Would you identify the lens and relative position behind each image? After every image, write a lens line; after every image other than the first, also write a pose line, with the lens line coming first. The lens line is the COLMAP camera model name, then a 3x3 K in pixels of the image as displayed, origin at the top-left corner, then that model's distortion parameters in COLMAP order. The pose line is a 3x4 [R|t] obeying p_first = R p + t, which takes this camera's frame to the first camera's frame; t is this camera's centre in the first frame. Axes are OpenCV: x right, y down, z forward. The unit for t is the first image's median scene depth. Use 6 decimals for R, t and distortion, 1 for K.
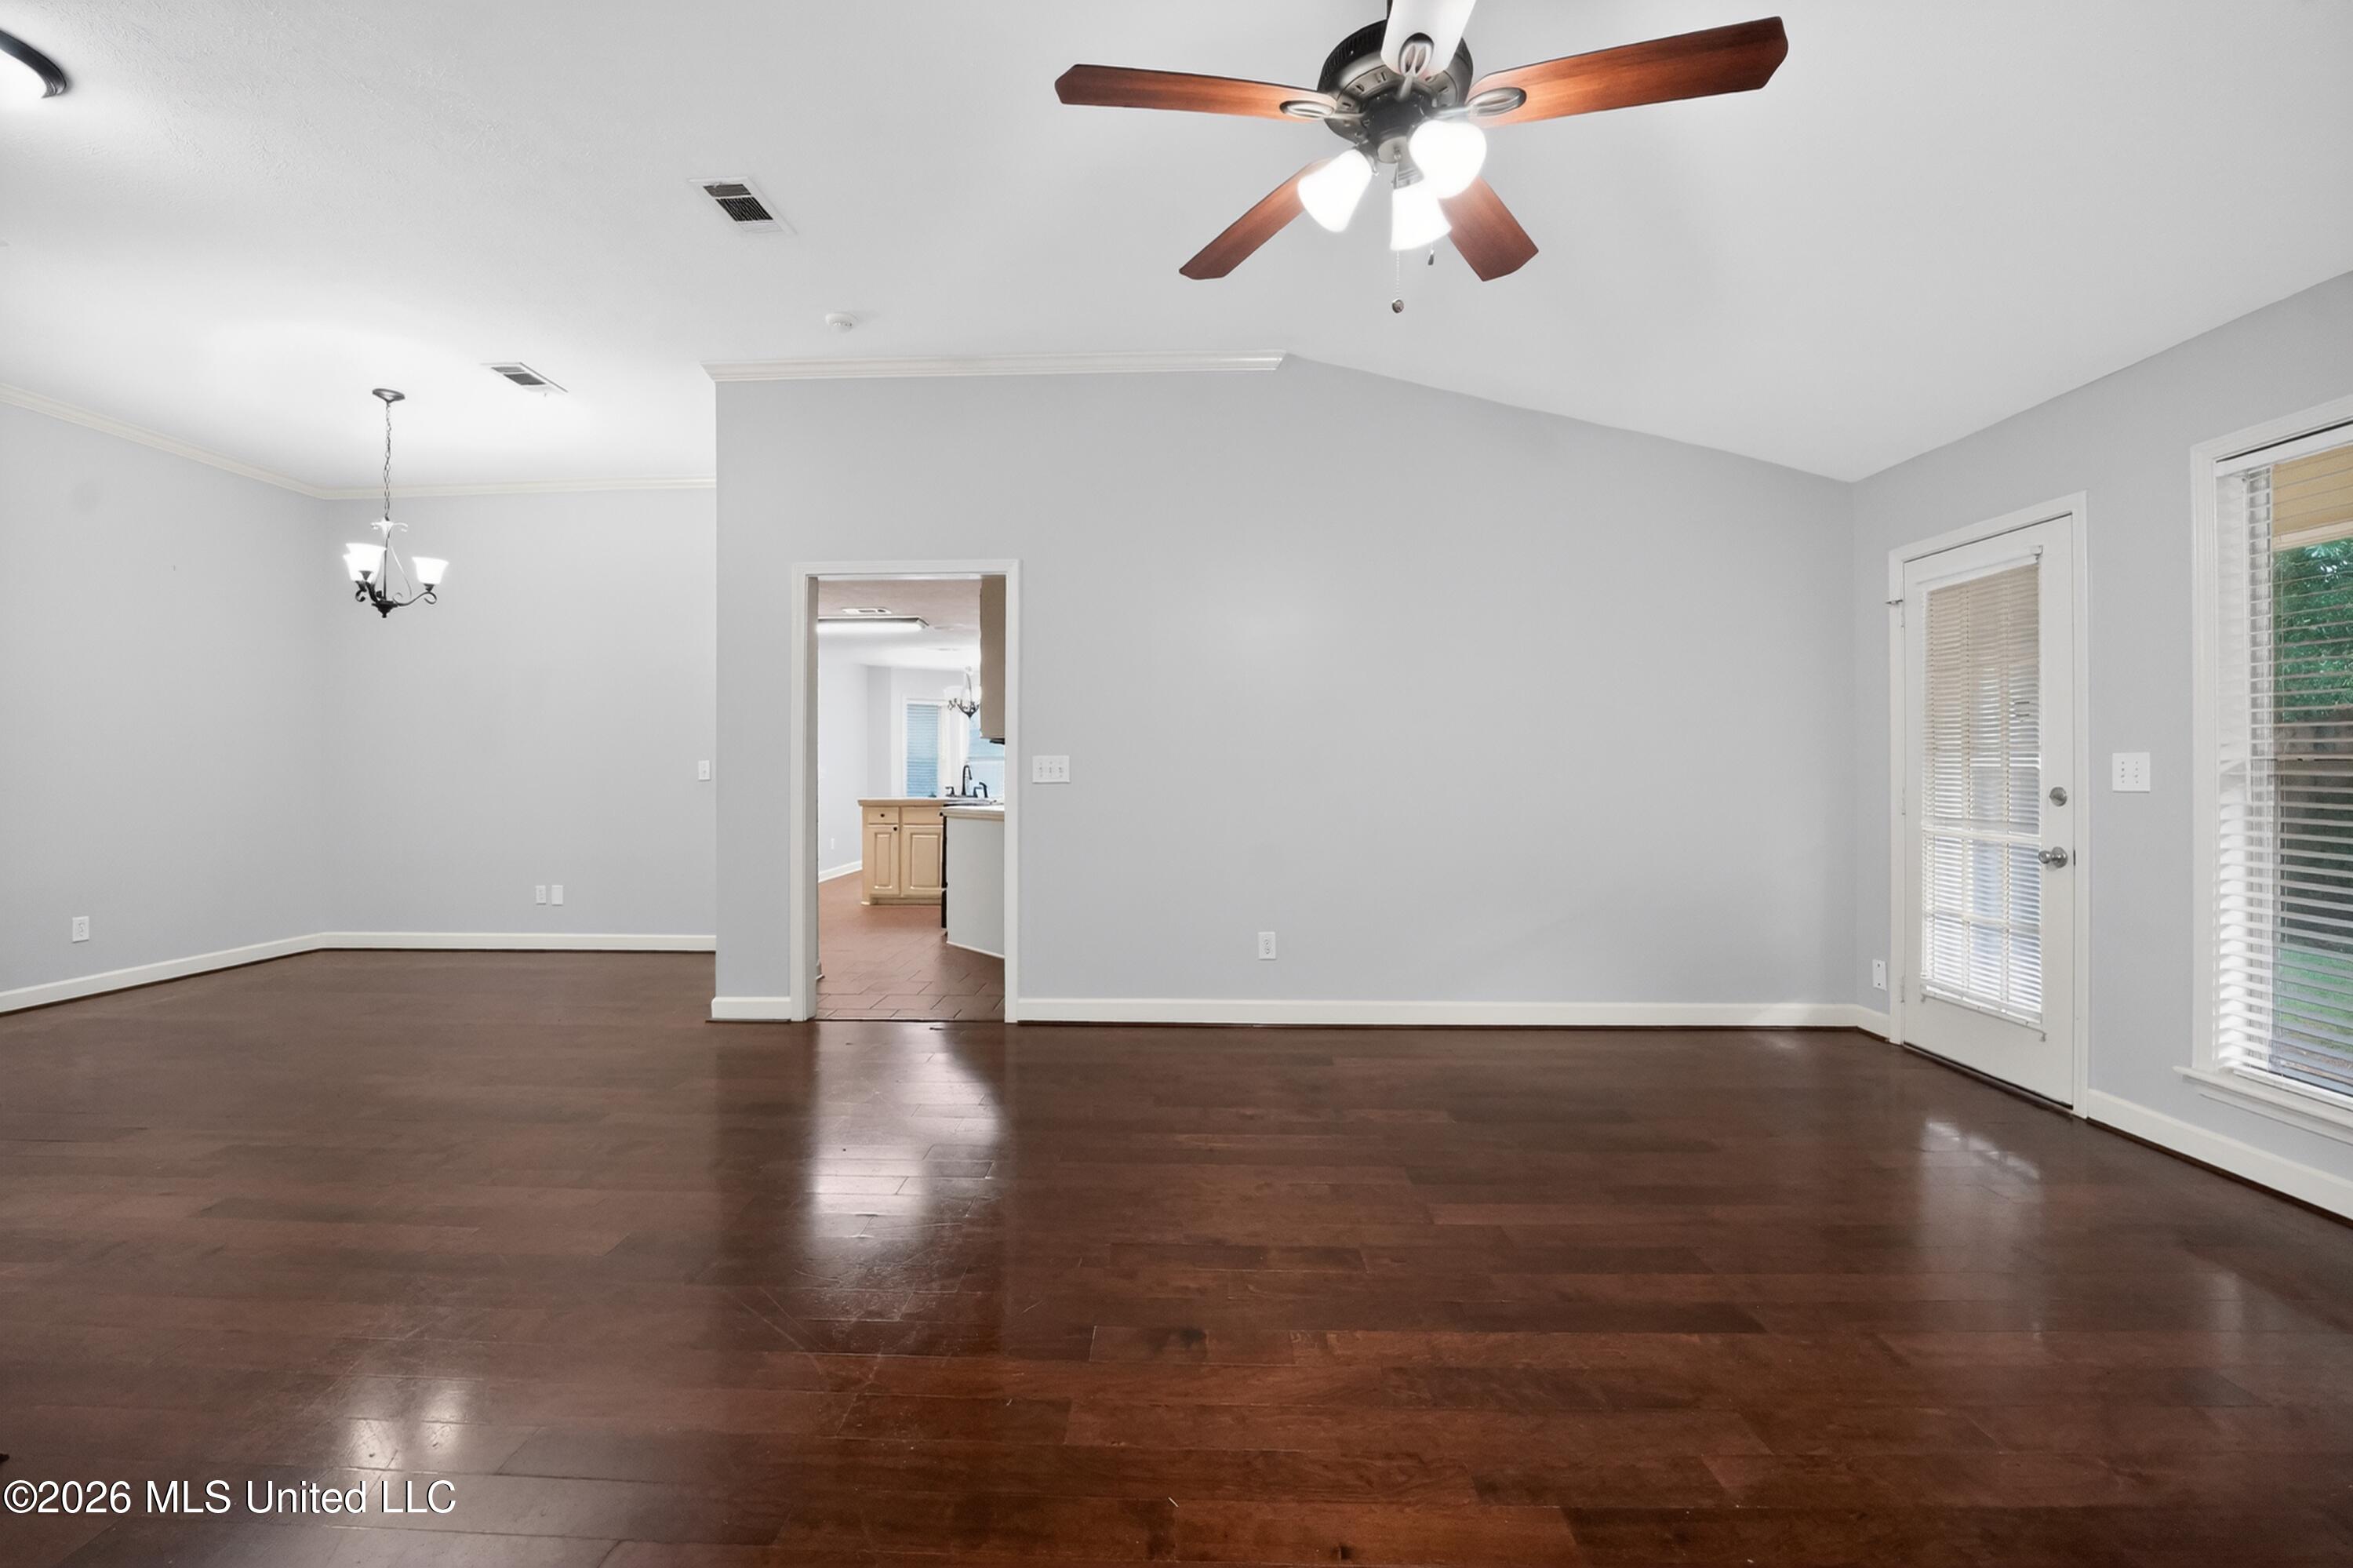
lens RADIAL K [[963.3, 0, 1177.4], [0, 963.3, 775.5], [0, 0, 1]] dist [-0.019101, 0.000537]
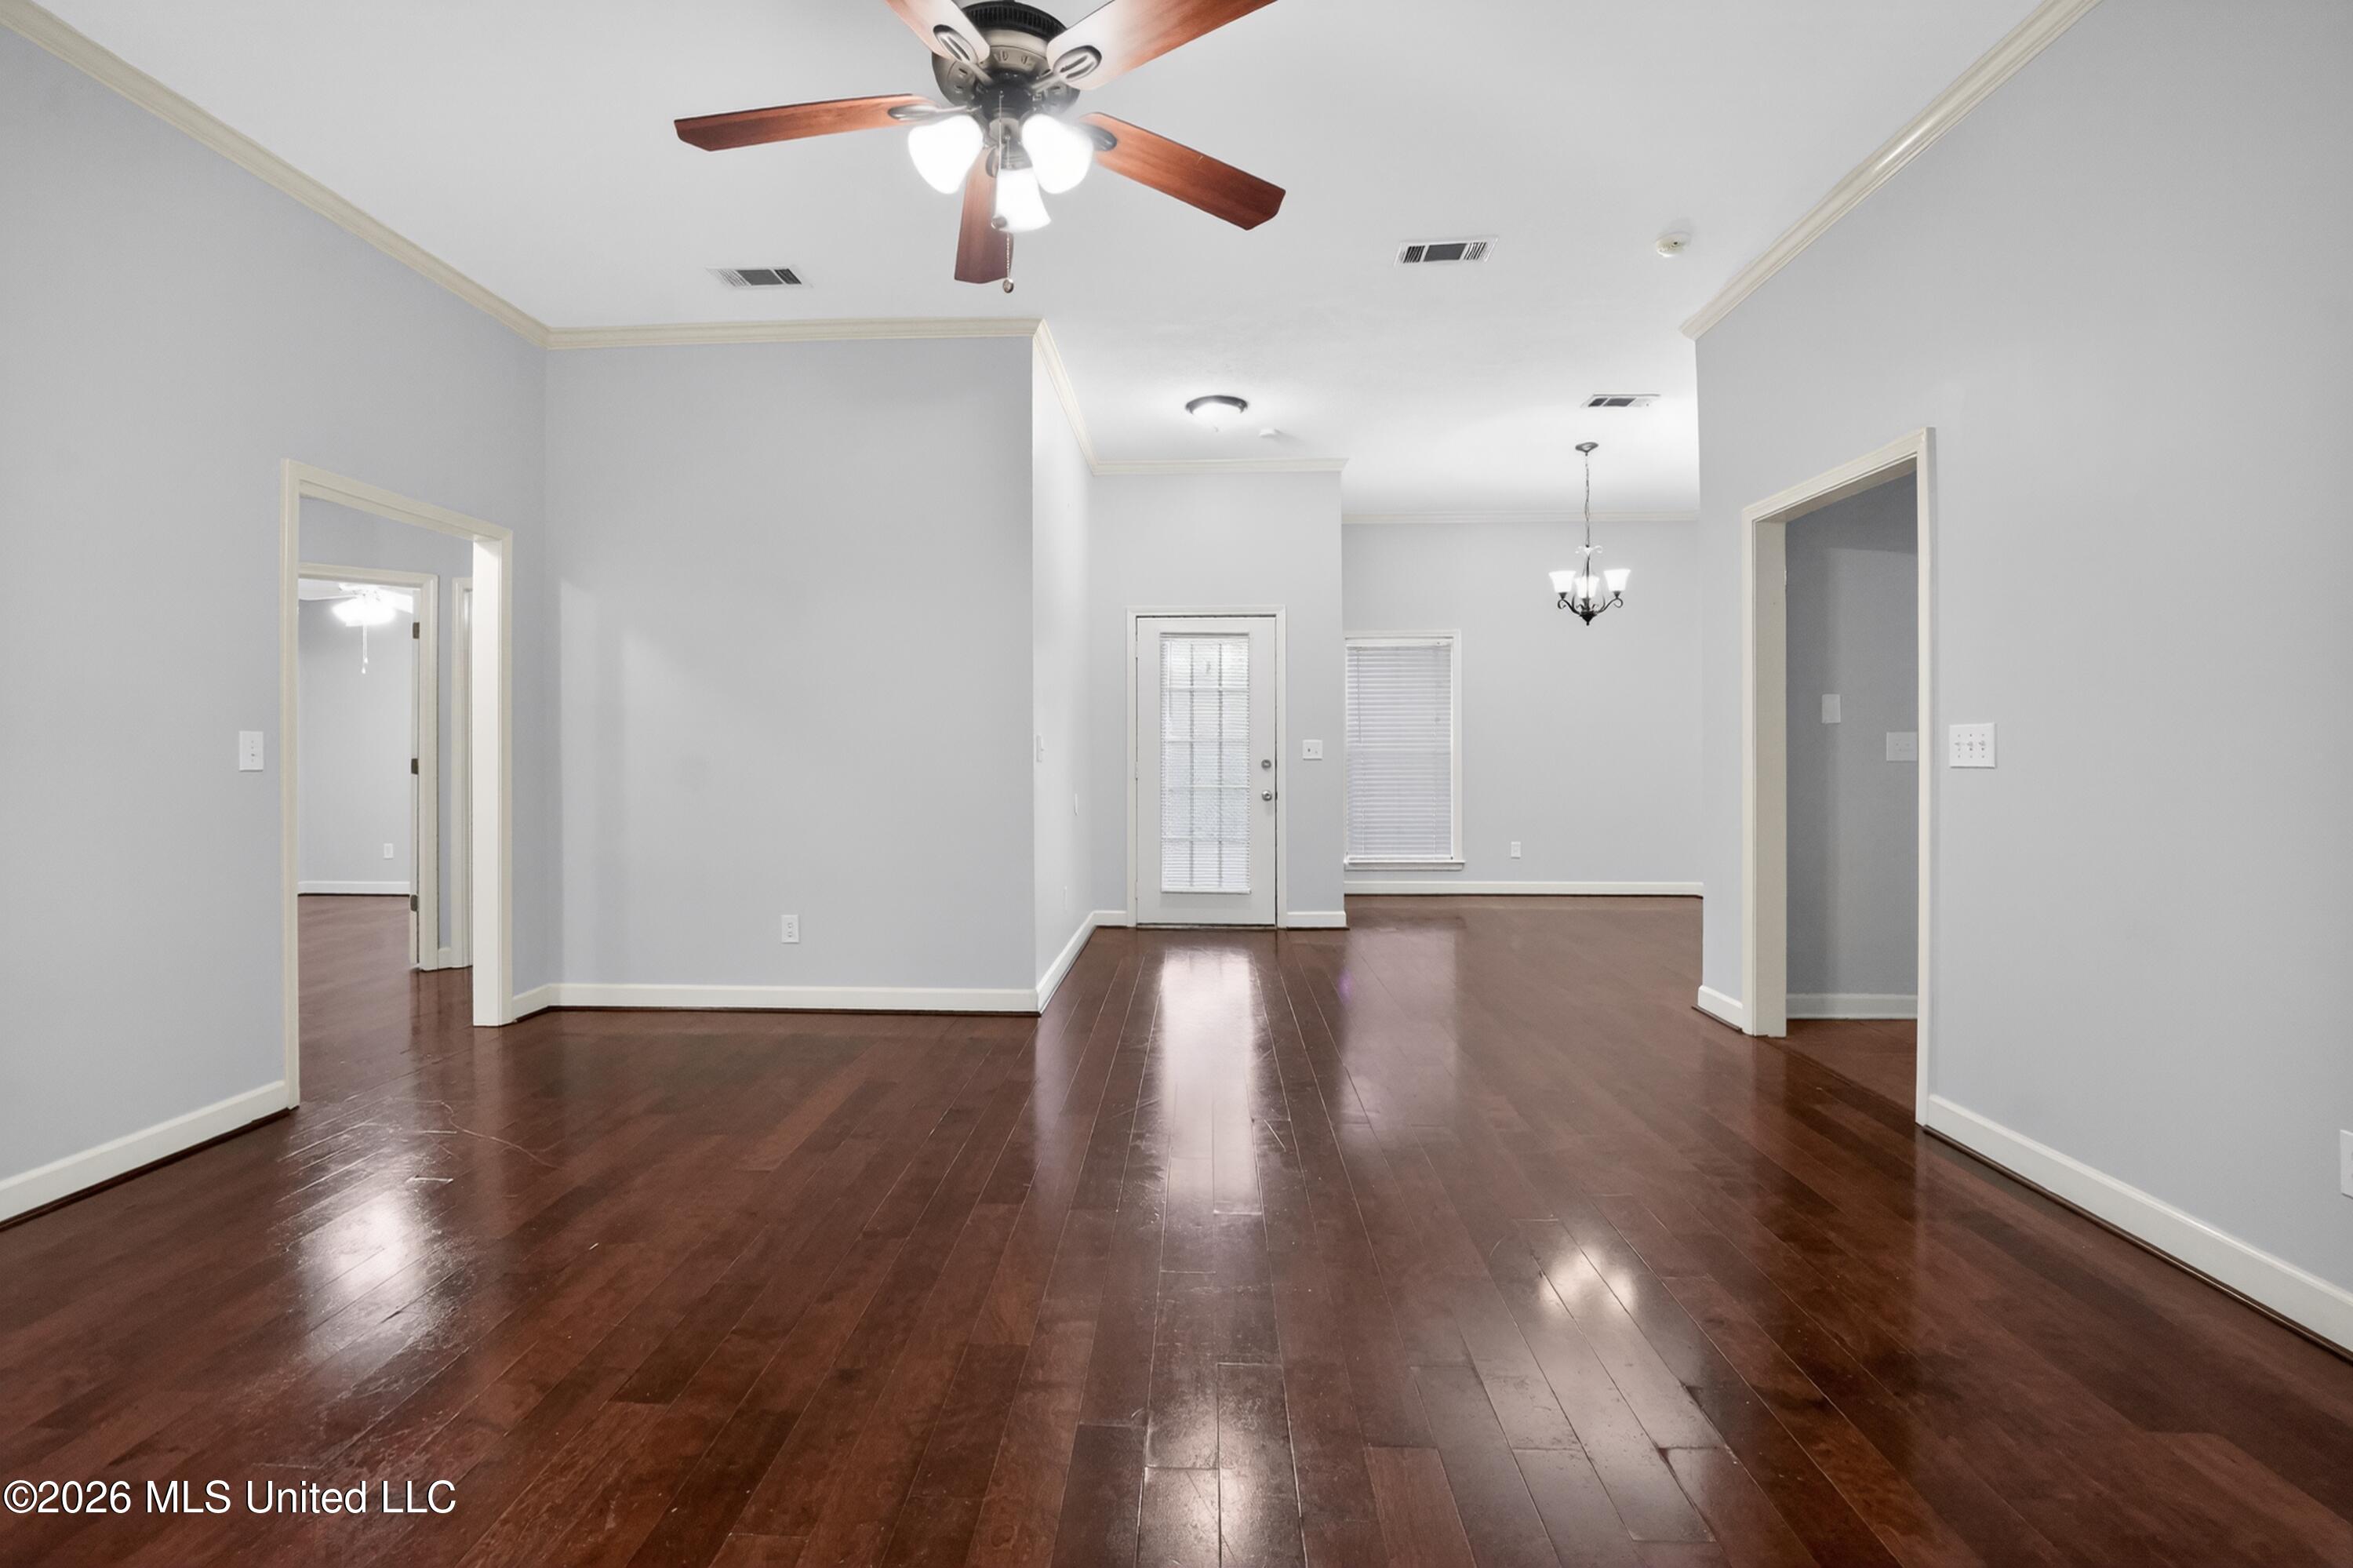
lens RADIAL K [[999.4, 0, 1151.4], [0, 999.4, 749.5], [0, 0, 1]] dist [-0.014105, 0.000100]
pose [[-0.029138, 0.002304, -0.999573, 0.525856], [-0.003049, 0.999992, 0.002394, -0.003322], [0.999571, 0.003118, -0.029131, 0.487069]]
